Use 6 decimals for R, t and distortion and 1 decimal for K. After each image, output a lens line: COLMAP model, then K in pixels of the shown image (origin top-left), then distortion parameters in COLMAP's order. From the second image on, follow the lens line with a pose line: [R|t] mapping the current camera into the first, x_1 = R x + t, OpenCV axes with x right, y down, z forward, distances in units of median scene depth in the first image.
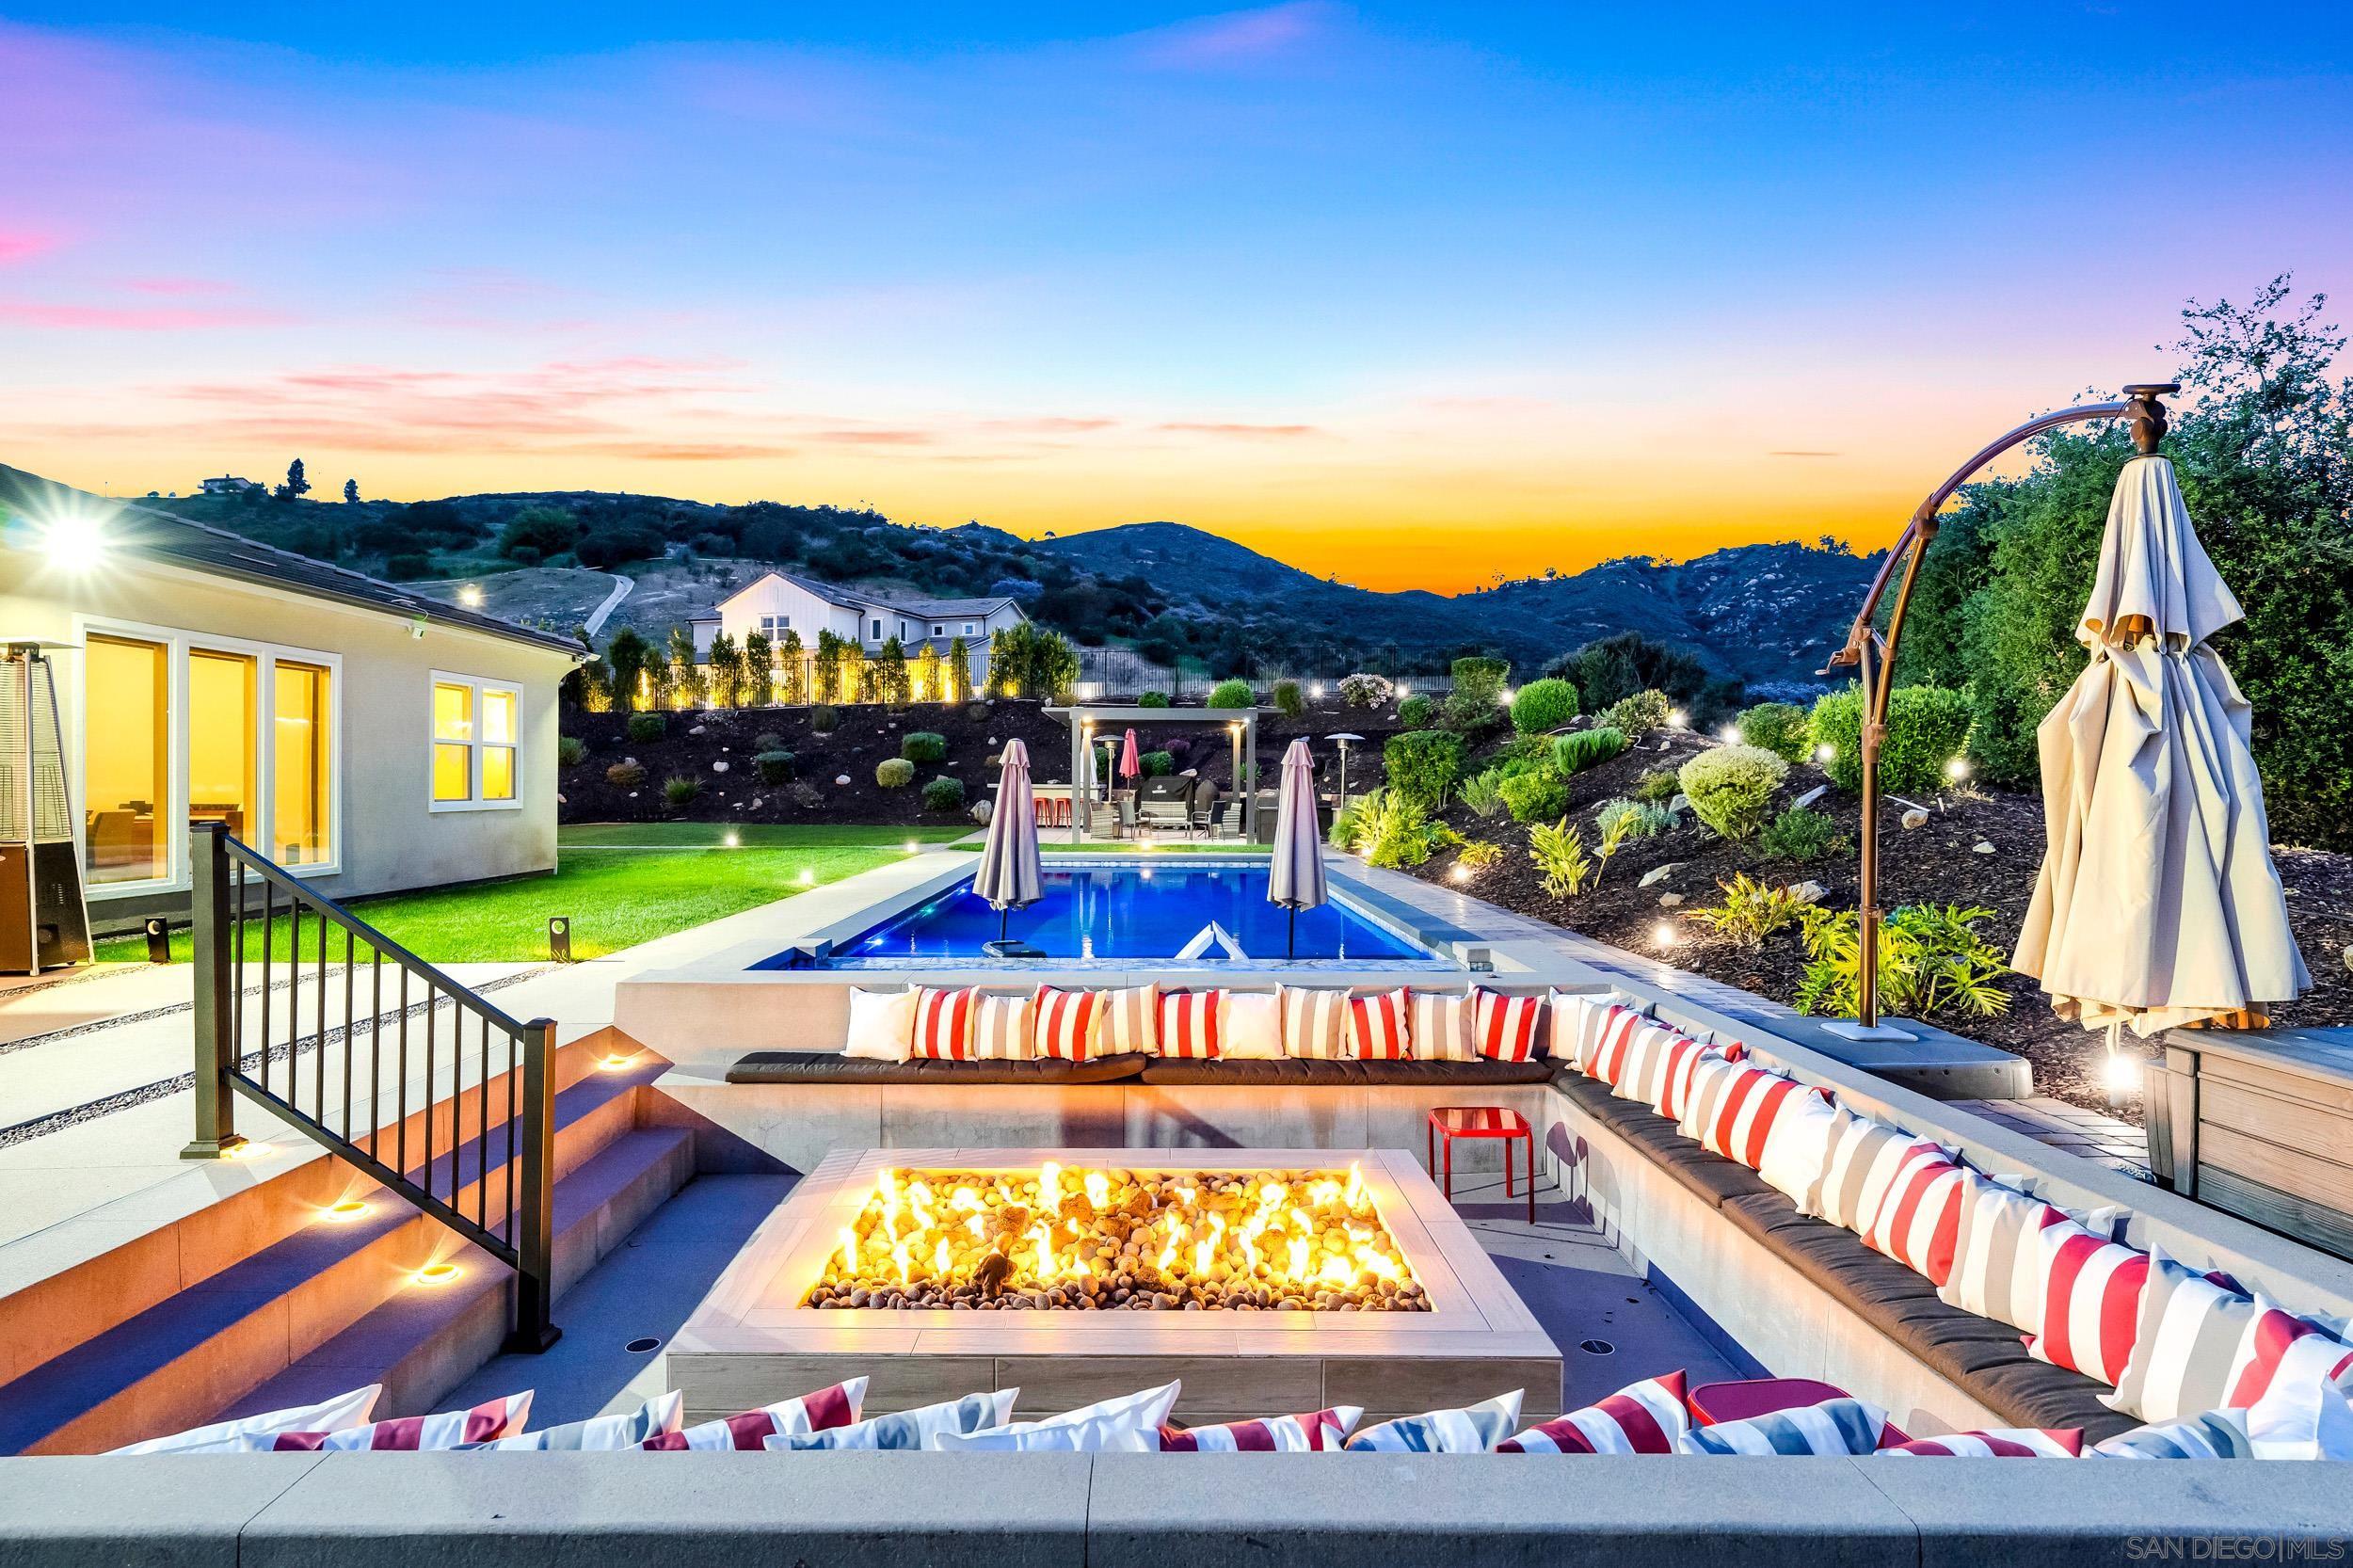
lens RADIAL K [[1235.5, 0, 1195.6], [0, 1235.5, 783.4], [0, 0, 1]] dist [0.010289, -0.000831]
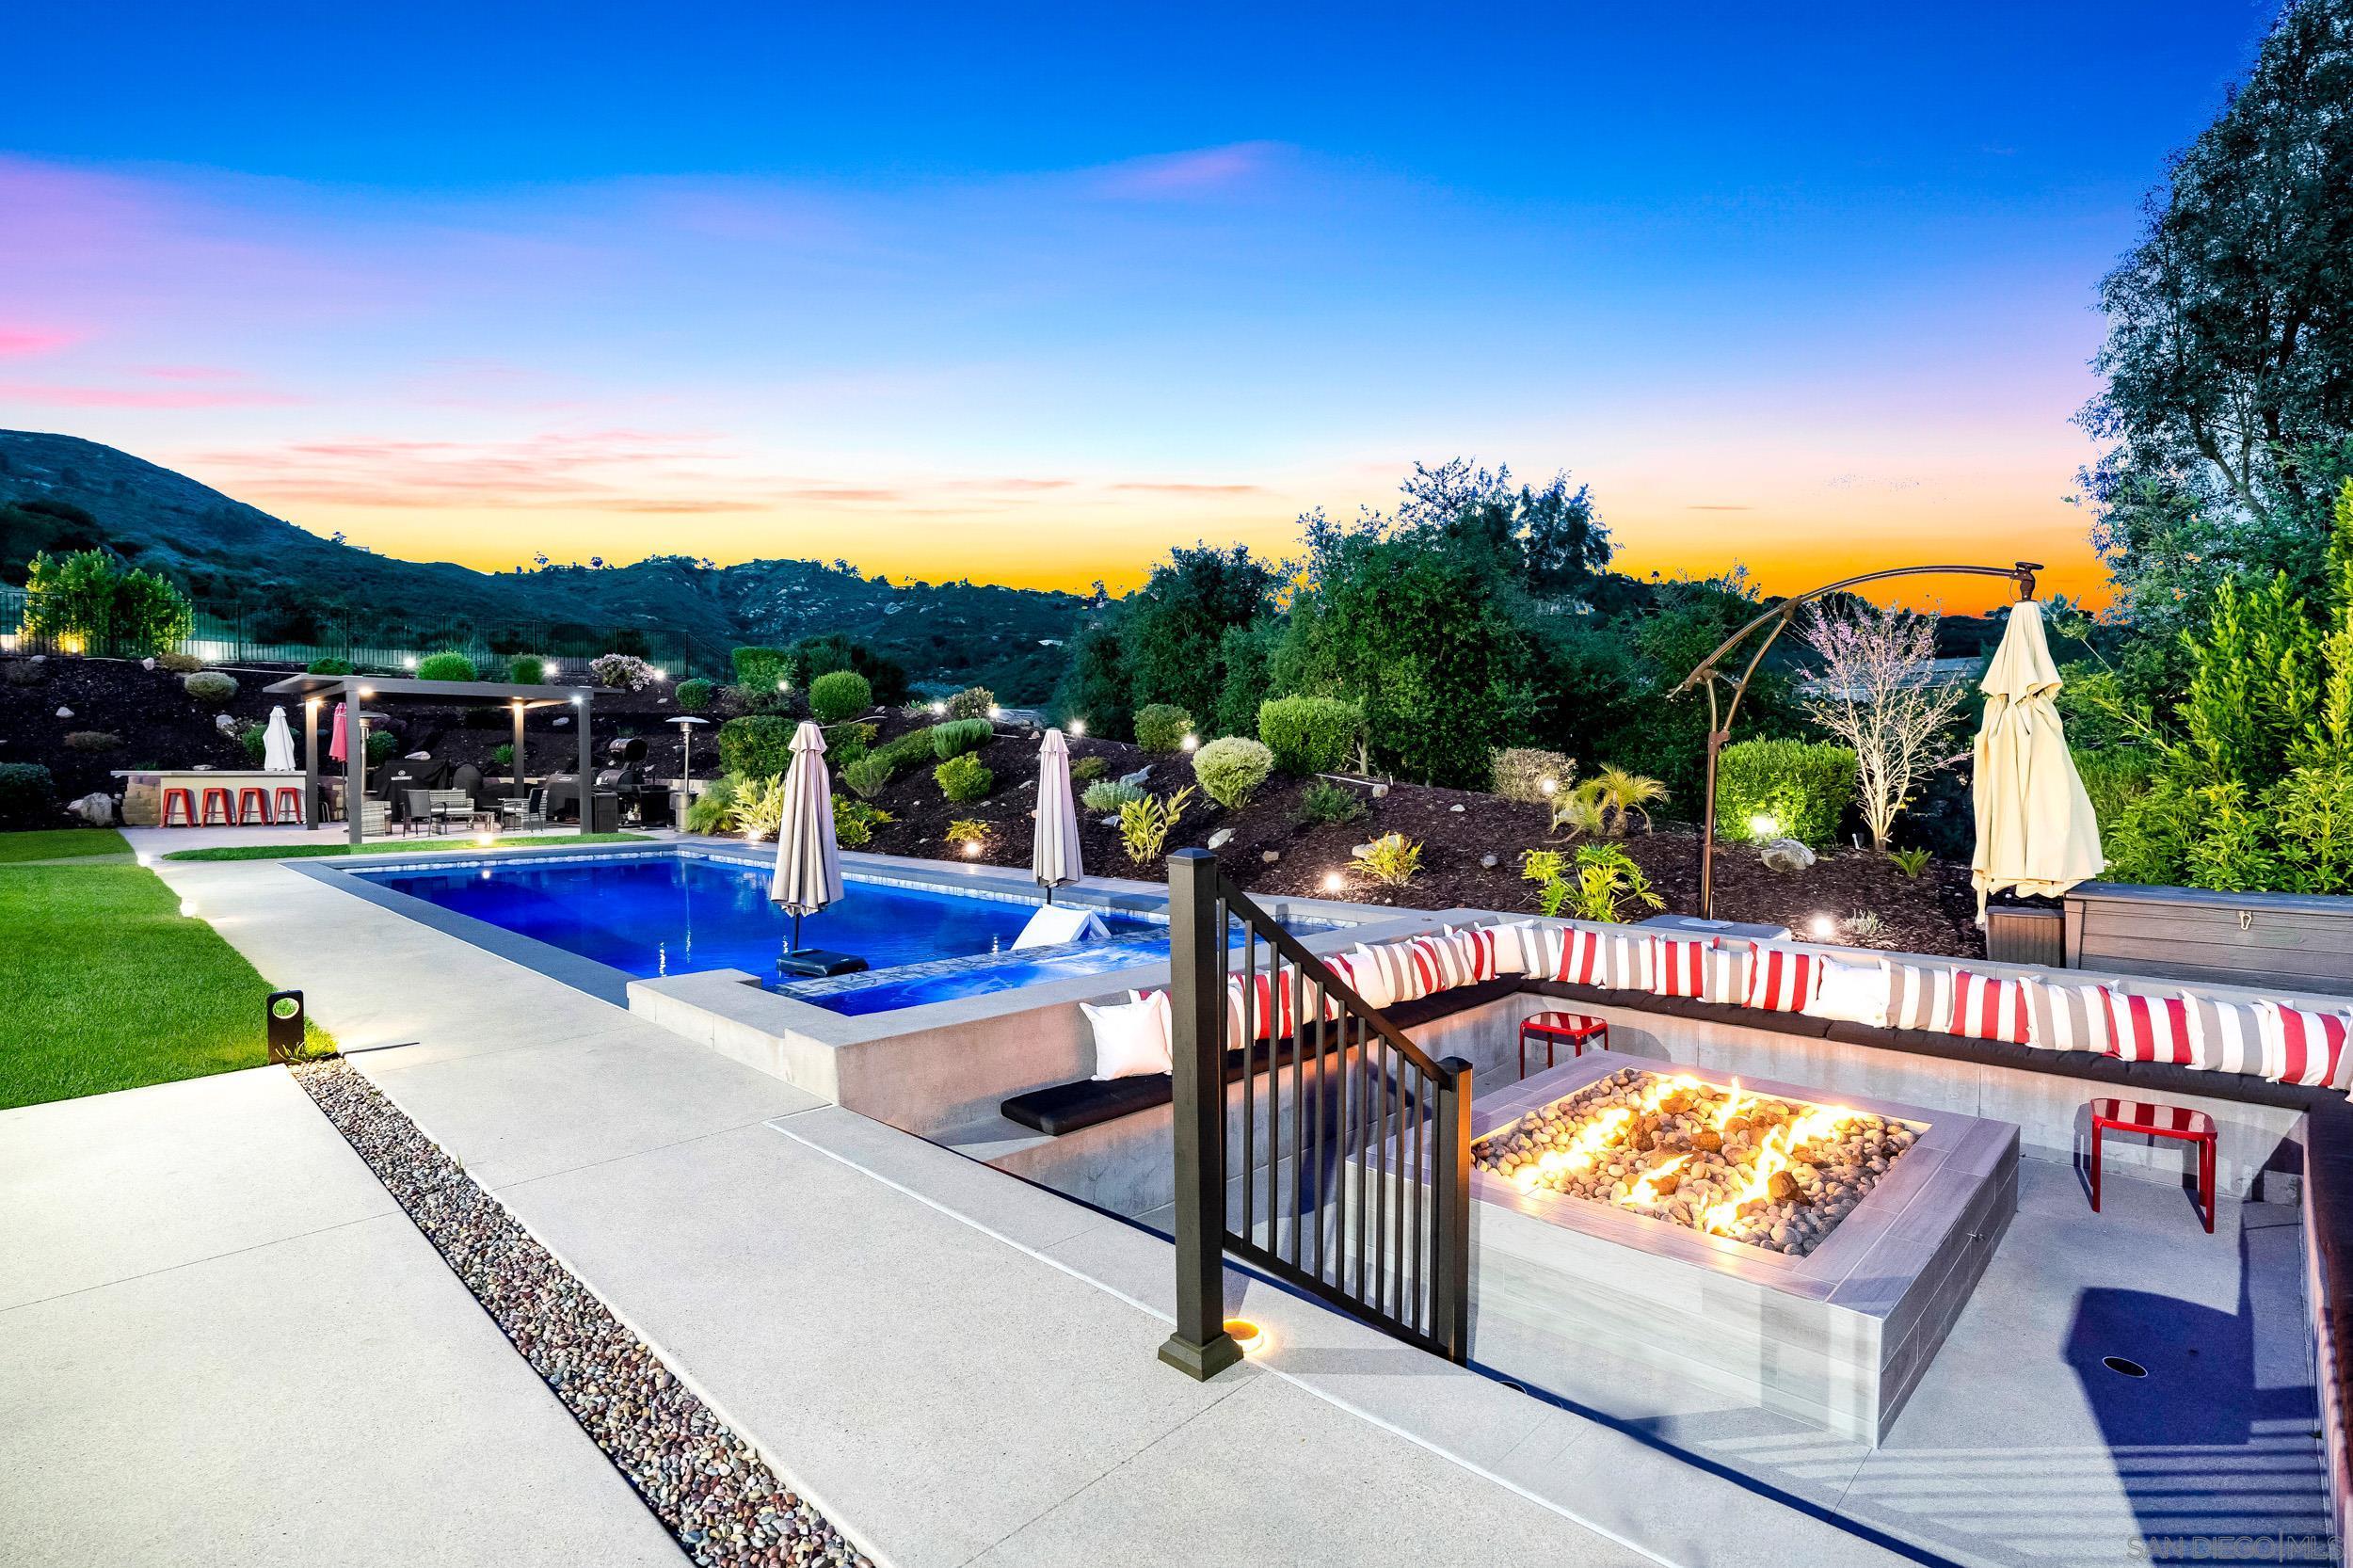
lens RADIAL K [[1091.1, 0, 1176.5], [0, 1091.1, 784.0], [0, 0, 1]] dist [0.001224, 0.000422]
pose [[0.717638, -0.016985, 0.696209, -0.163302], [0.004397, 0.999793, 0.019859, -0.001989], [-0.696402, -0.011190, 0.717565, 0.083173]]
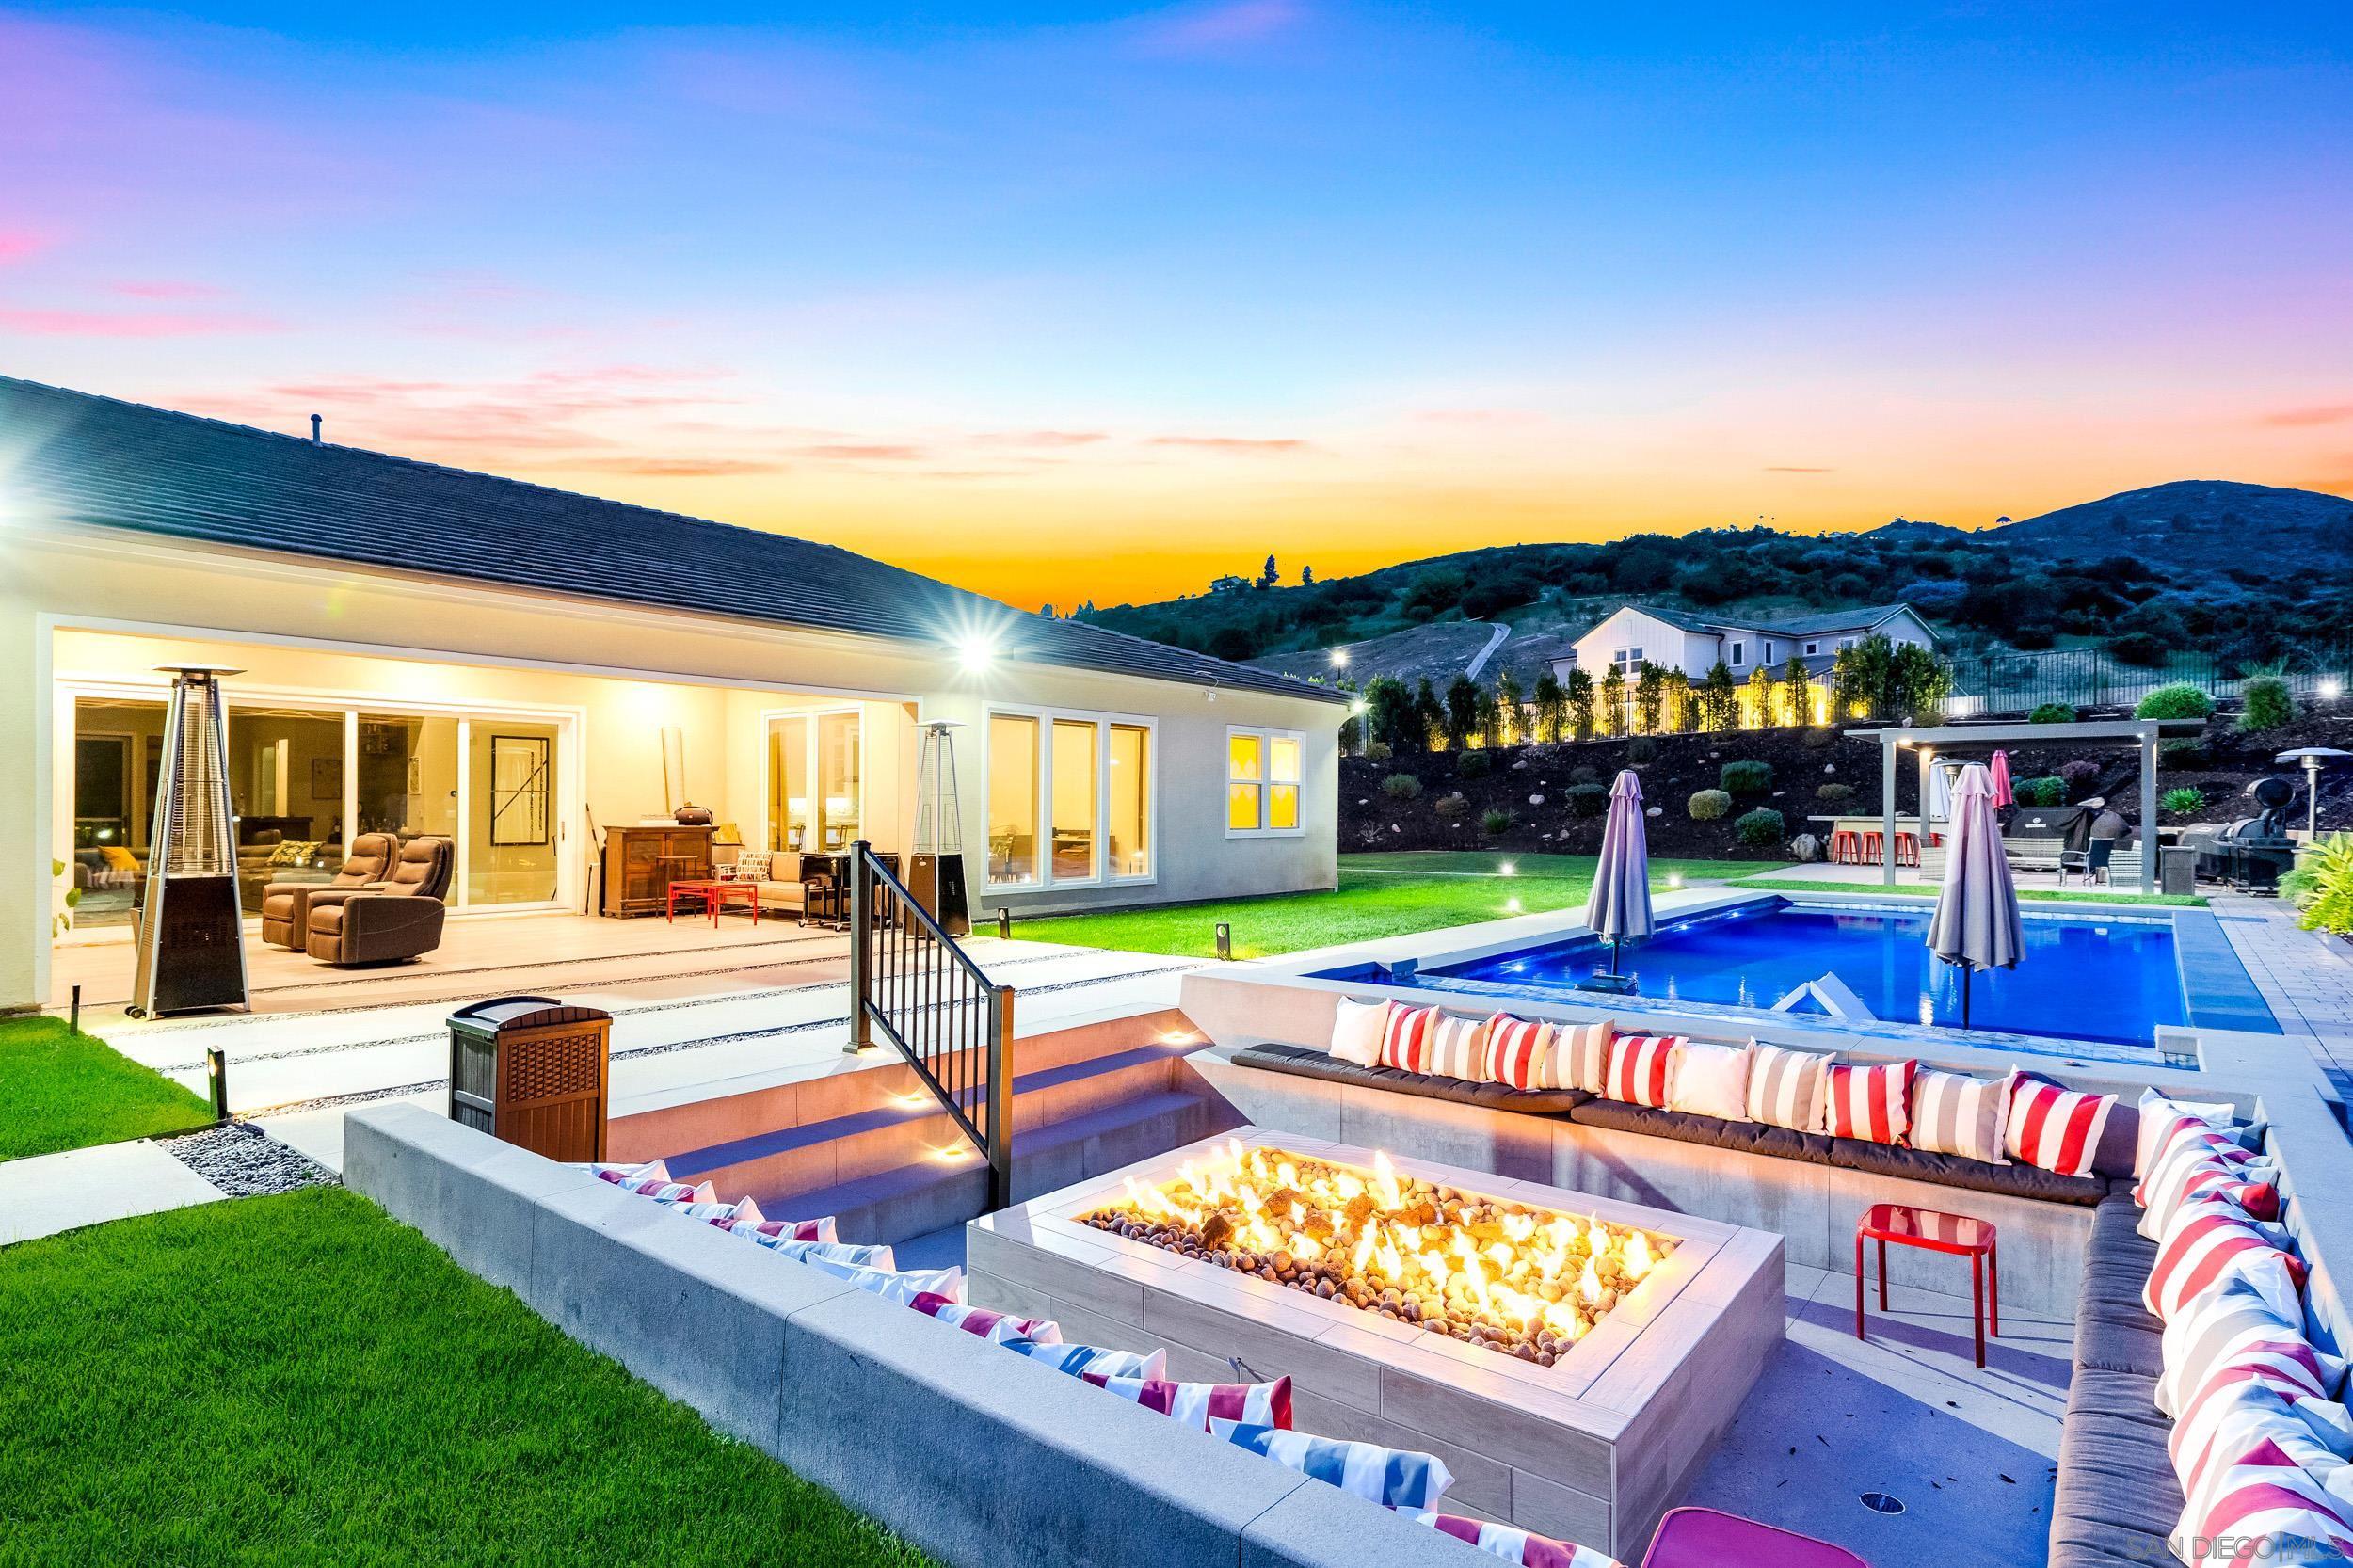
lens RADIAL K [[1235.5, 0, 1195.6], [0, 1235.5, 783.4], [0, 0, 1]] dist [0.010289, -0.000831]
pose [[0.767439, -0.015858, -0.640926, 0.067253], [-0.000611, 0.999676, -0.025466, -0.000095], [0.641122, 0.019935, 0.767180, 0.008751]]
